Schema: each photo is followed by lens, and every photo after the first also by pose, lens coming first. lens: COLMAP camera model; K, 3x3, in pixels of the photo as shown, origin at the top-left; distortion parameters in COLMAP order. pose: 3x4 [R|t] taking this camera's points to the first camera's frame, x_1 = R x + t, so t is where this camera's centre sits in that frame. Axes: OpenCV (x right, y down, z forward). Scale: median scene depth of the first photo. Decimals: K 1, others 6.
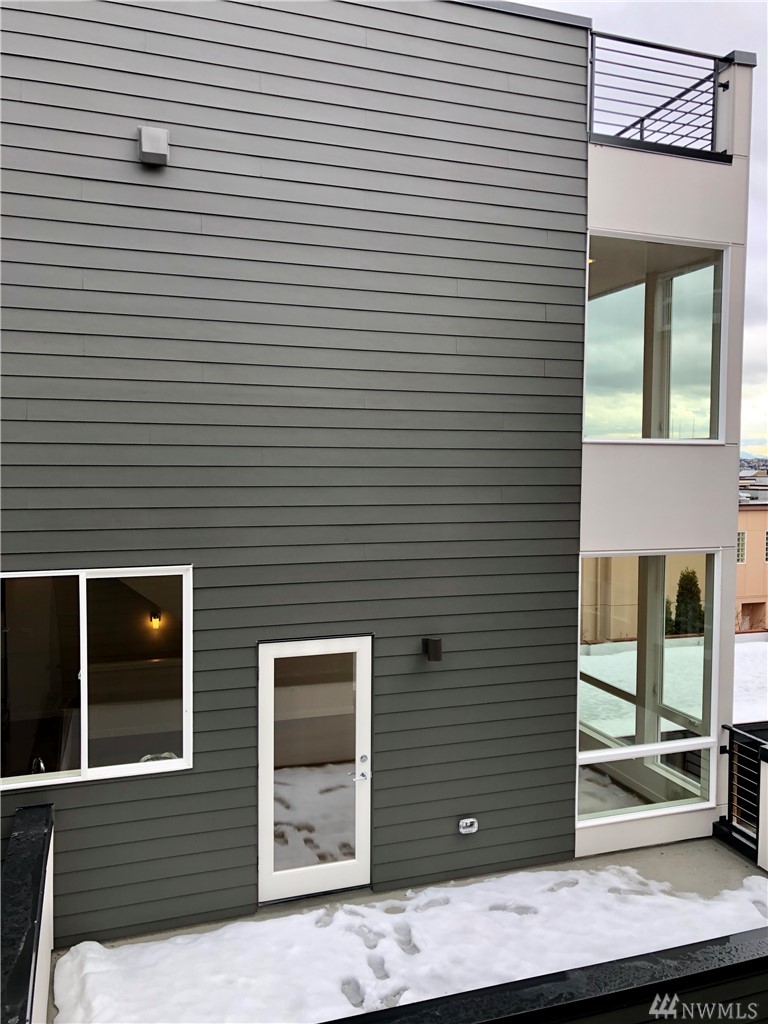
lens RADIAL K [[846.3, 0, 384.4], [0, 846.3, 513.3], [0, 0, 1]] dist [0.044422, 0.000566]
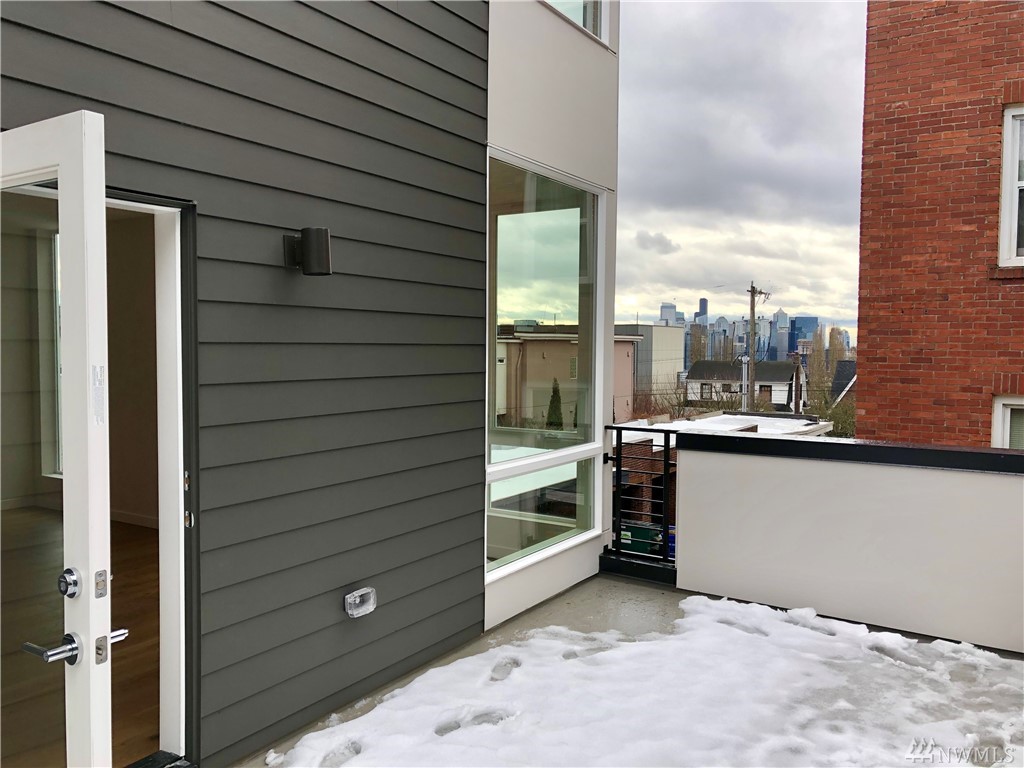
lens RADIAL K [[846.3, 0, 509.8], [0, 846.3, 381.6], [0, 0, 1]] dist [0.044422, 0.000566]
pose [[0.773380, -0.023176, 0.633519, -0.162662], [0.034771, 0.999378, -0.005887, 0.232650], [-0.632989, 0.026581, 0.773704, 0.519216]]
